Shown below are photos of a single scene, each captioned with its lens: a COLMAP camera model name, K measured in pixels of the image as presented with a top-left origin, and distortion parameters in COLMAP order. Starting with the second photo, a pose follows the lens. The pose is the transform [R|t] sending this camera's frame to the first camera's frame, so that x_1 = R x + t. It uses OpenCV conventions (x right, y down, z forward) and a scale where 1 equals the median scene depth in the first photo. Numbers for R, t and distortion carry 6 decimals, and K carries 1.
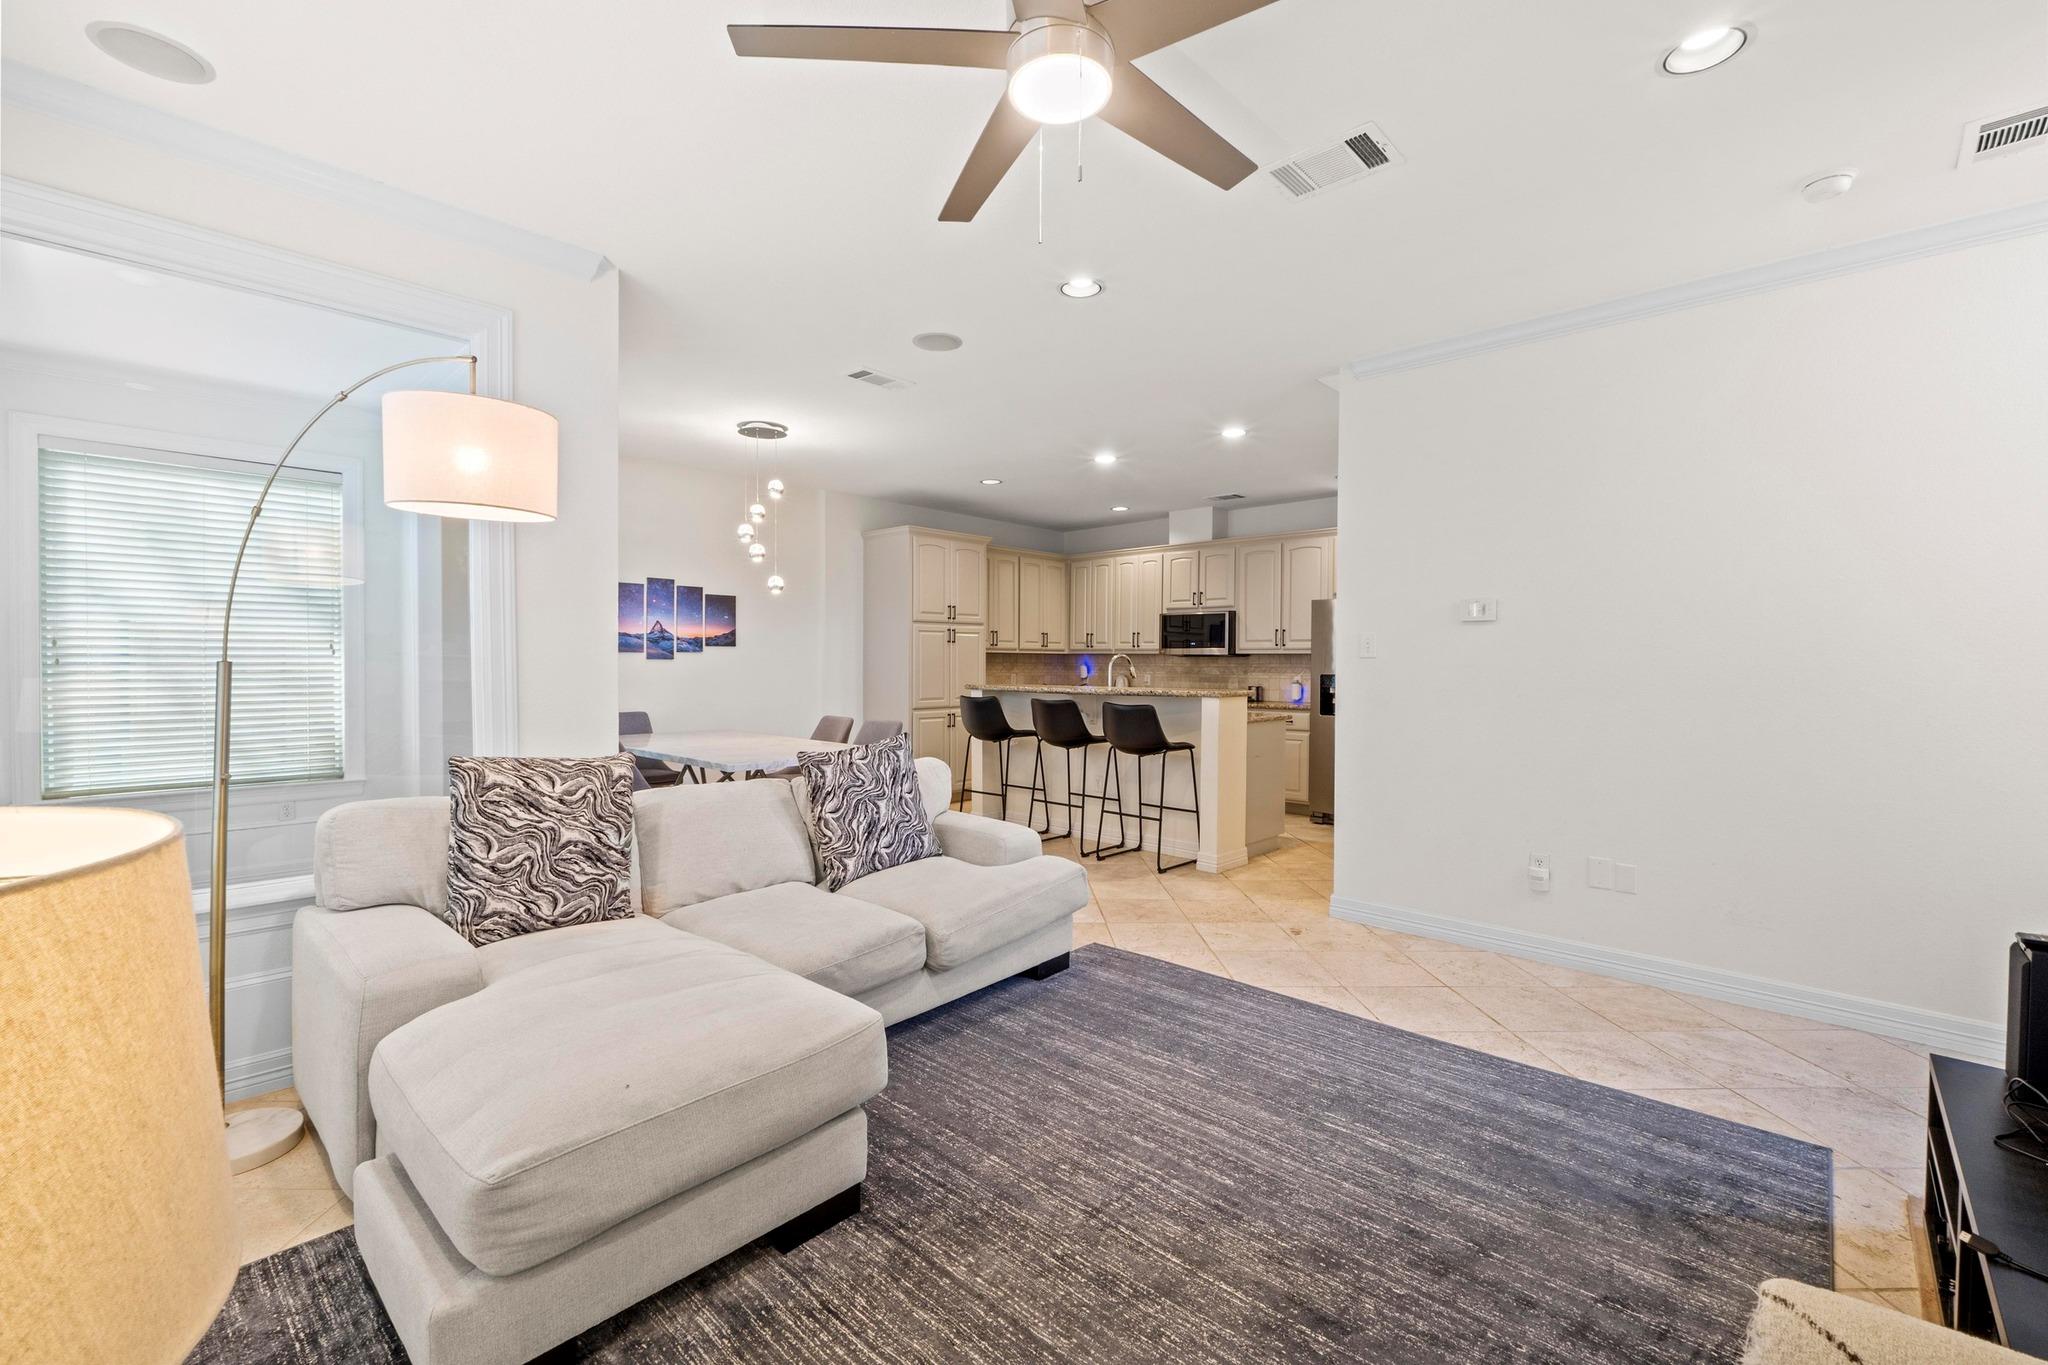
lens RADIAL K [[853.8, 0, 1022.0], [0, 853.8, 677.8], [0, 0, 1]] dist [-0.001827, -0.000198]
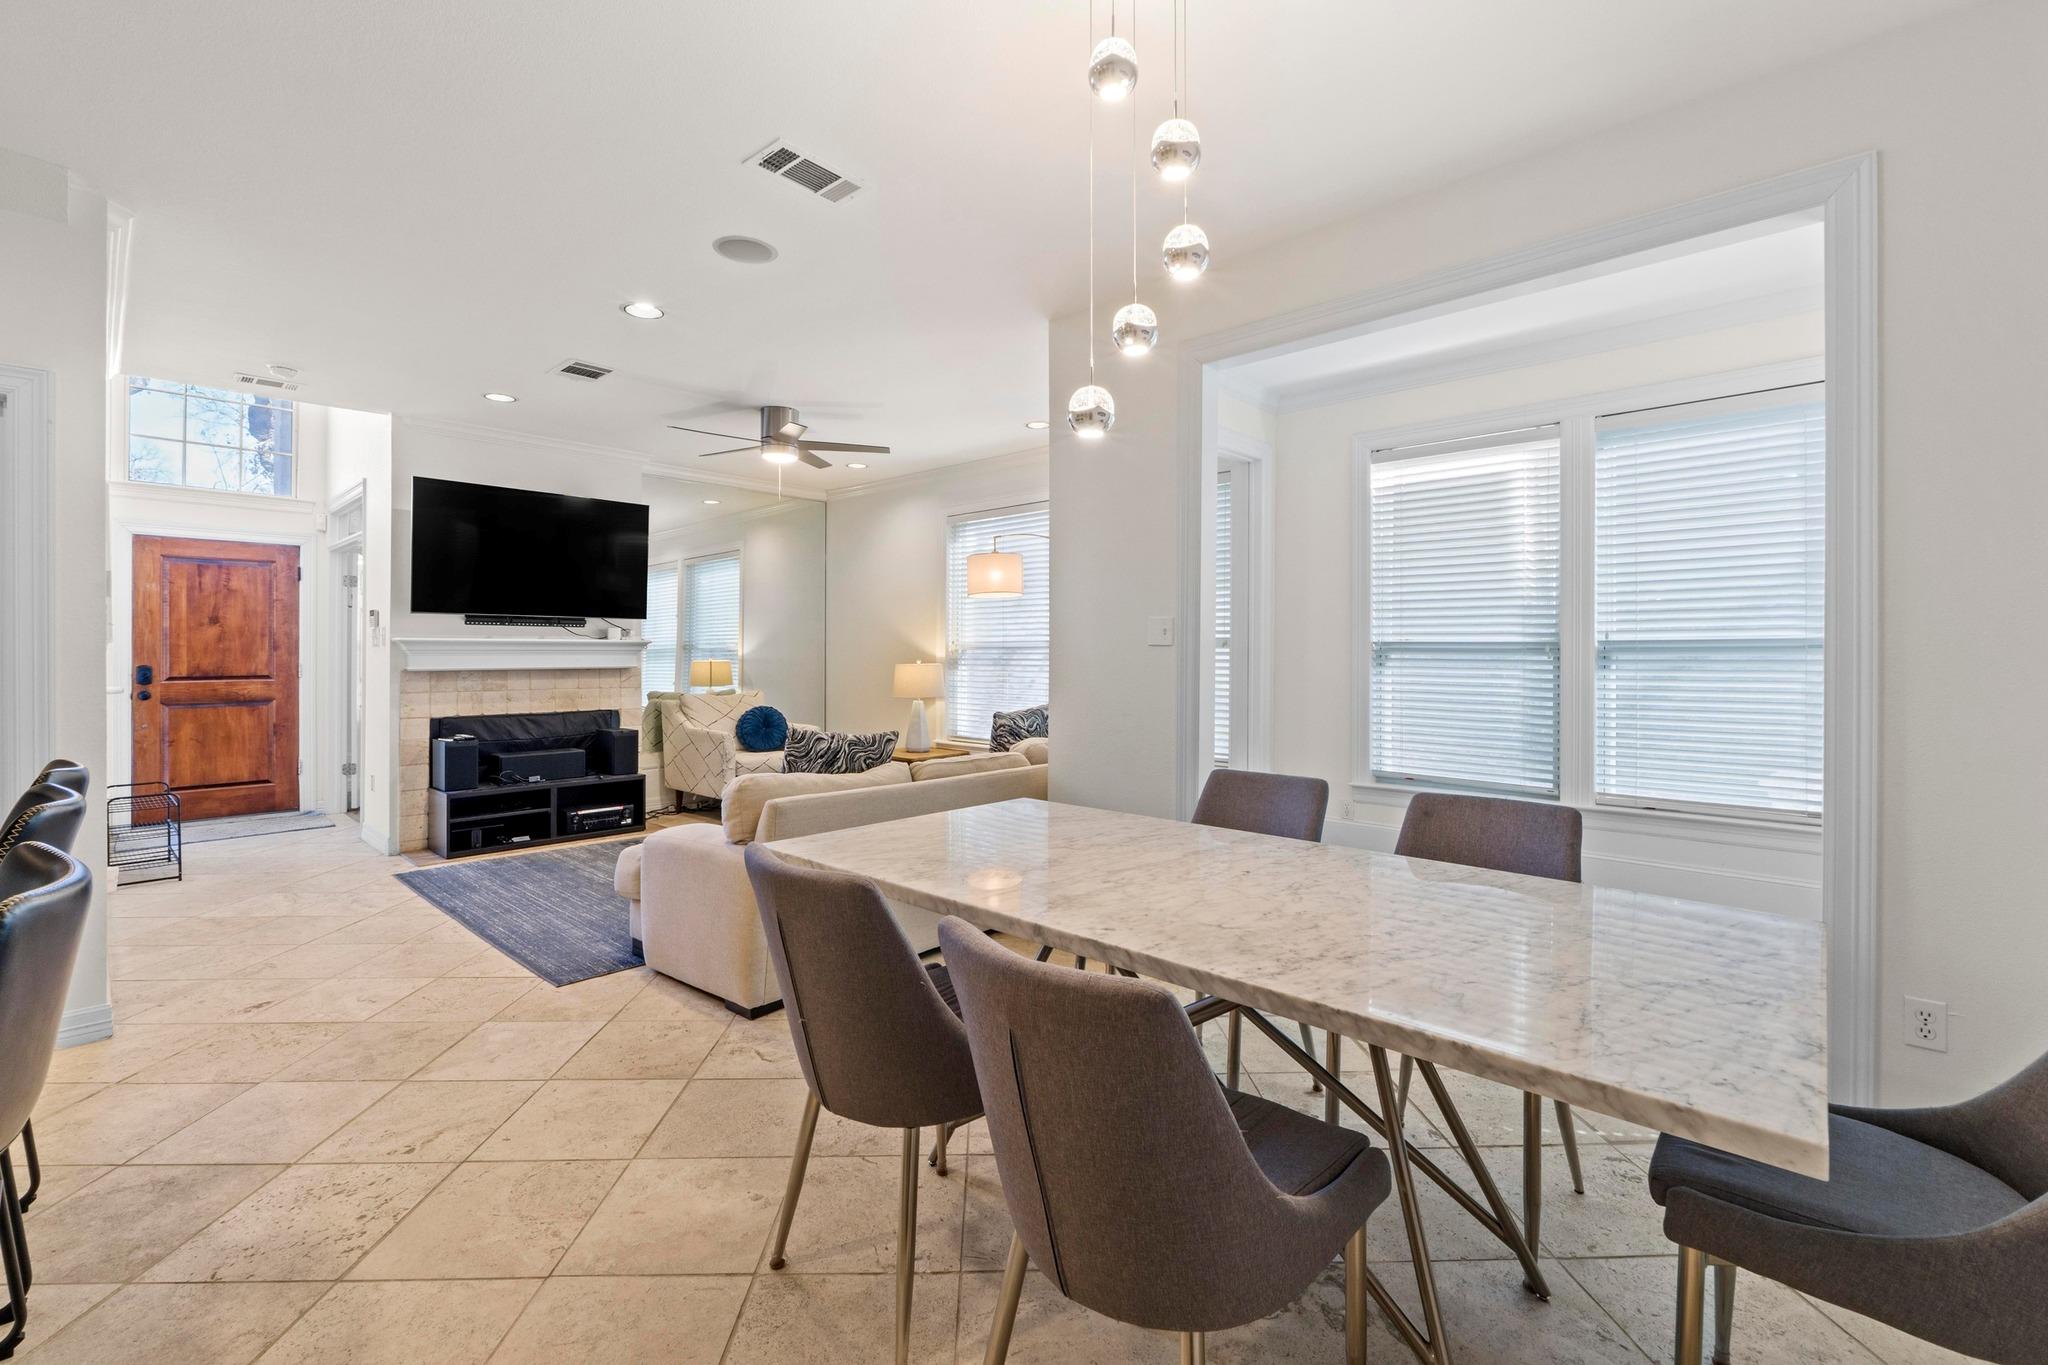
lens RADIAL K [[884.1, 0, 1024.0], [0, 884.1, 651.5], [0, 0, 1]] dist [-0.007078, 0.000346]
pose [[-0.999966, -0.008212, -0.000240, -0.215041], [-0.008215, 0.999854, 0.014973, -0.018905], [0.000117, 0.014974, -0.999888, 1.089080]]
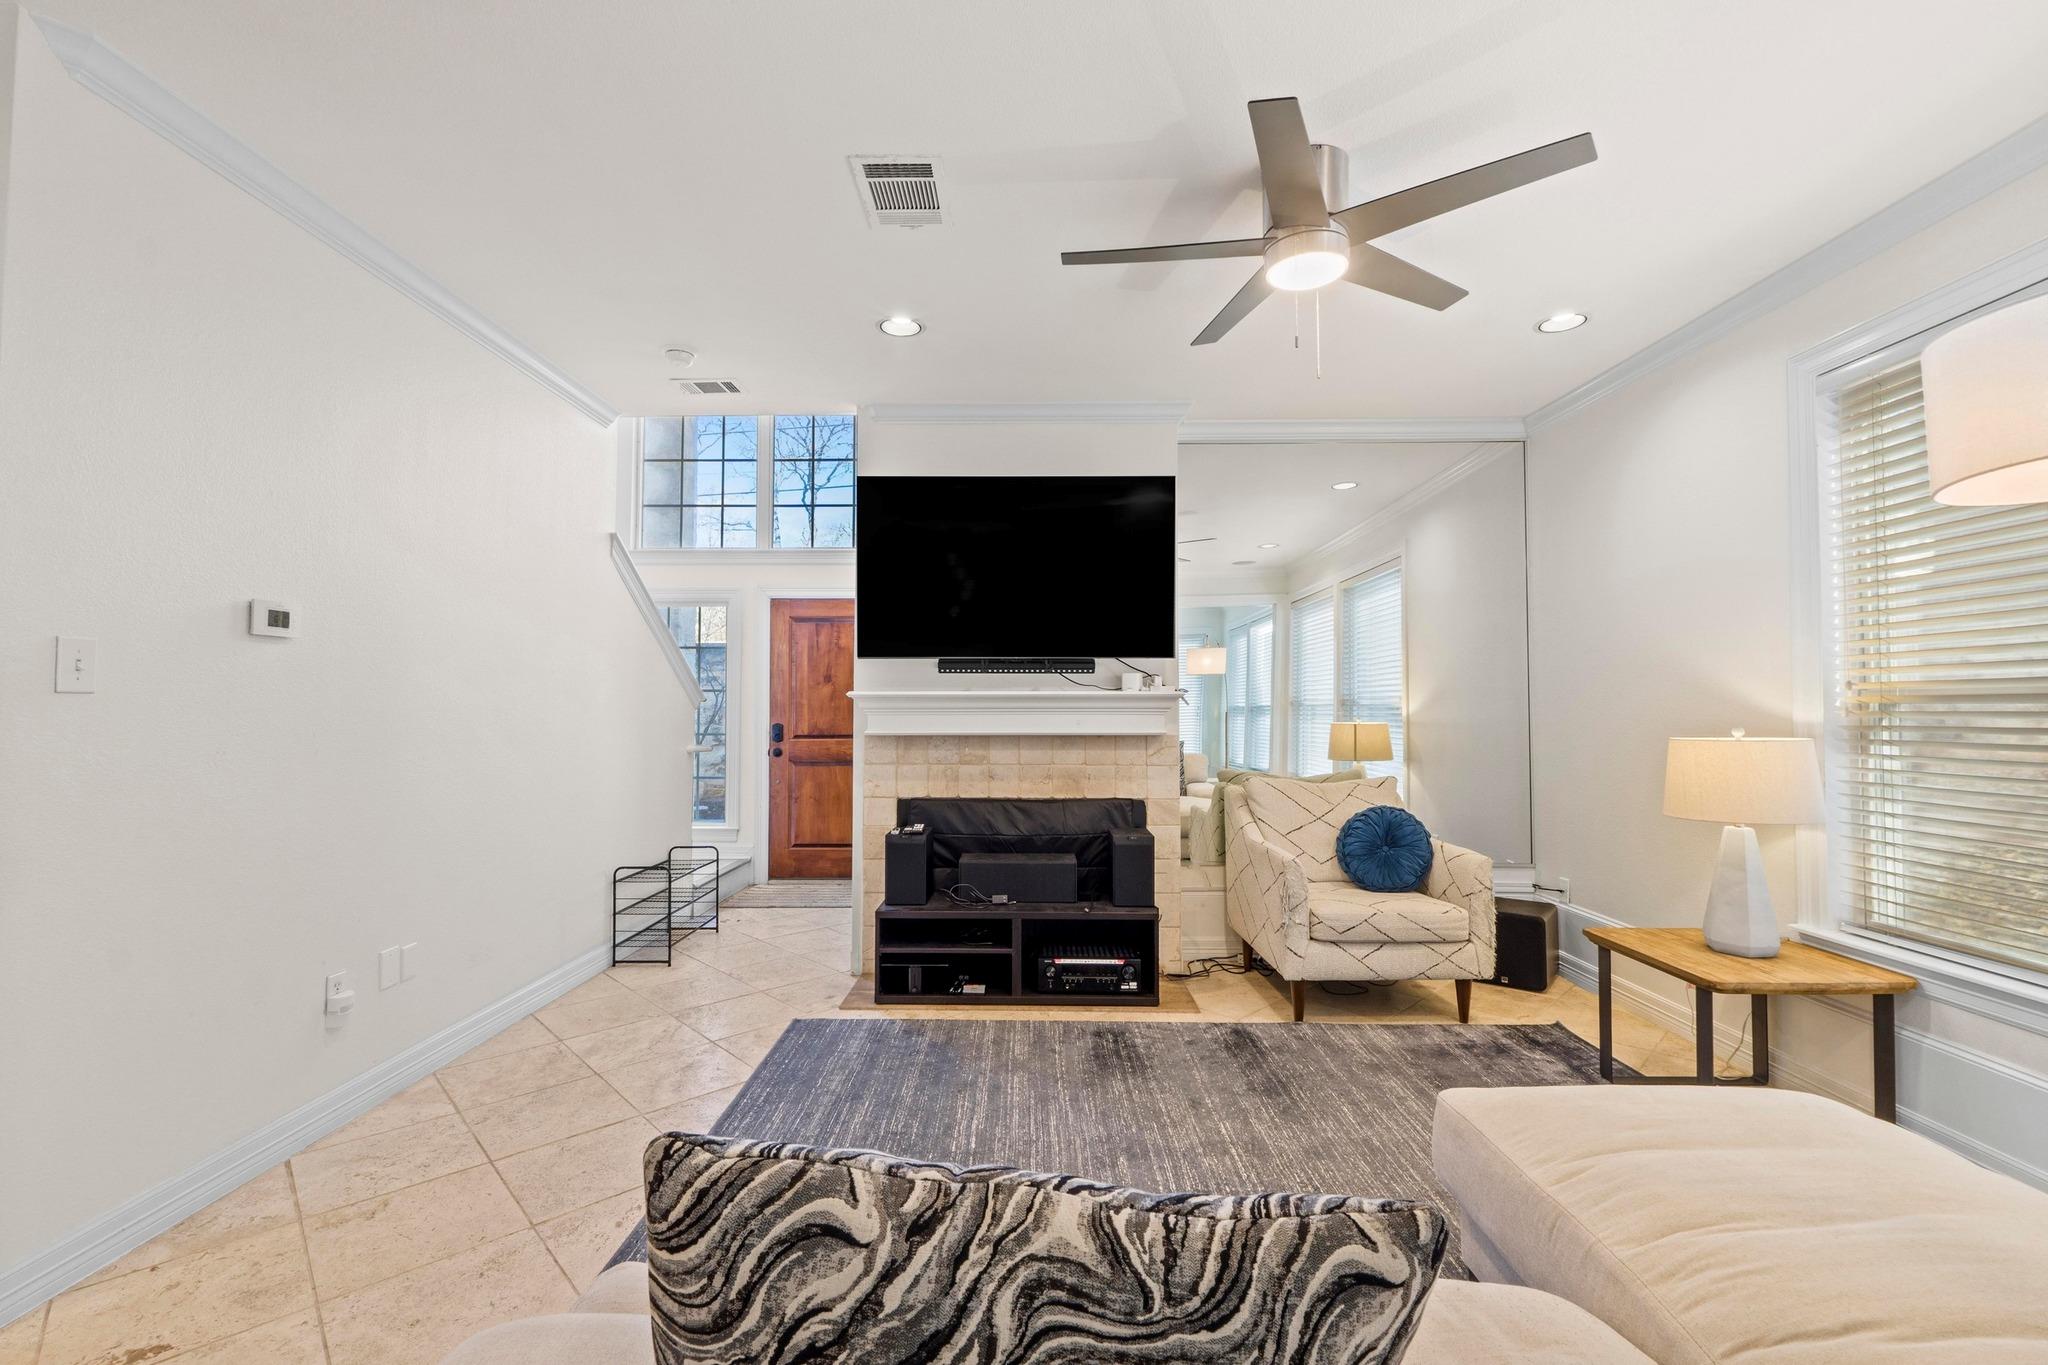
lens RADIAL K [[861.8, 0, 1024.0], [0, 861.8, 682.5], [0, 0, 1]] dist [-0.002911, -0.000550]
pose [[-0.670090, 0.016095, 0.742105, -0.170135], [0.006267, 0.999852, -0.016026, -0.010682], [-0.742253, -0.006088, -0.670092, 0.592110]]
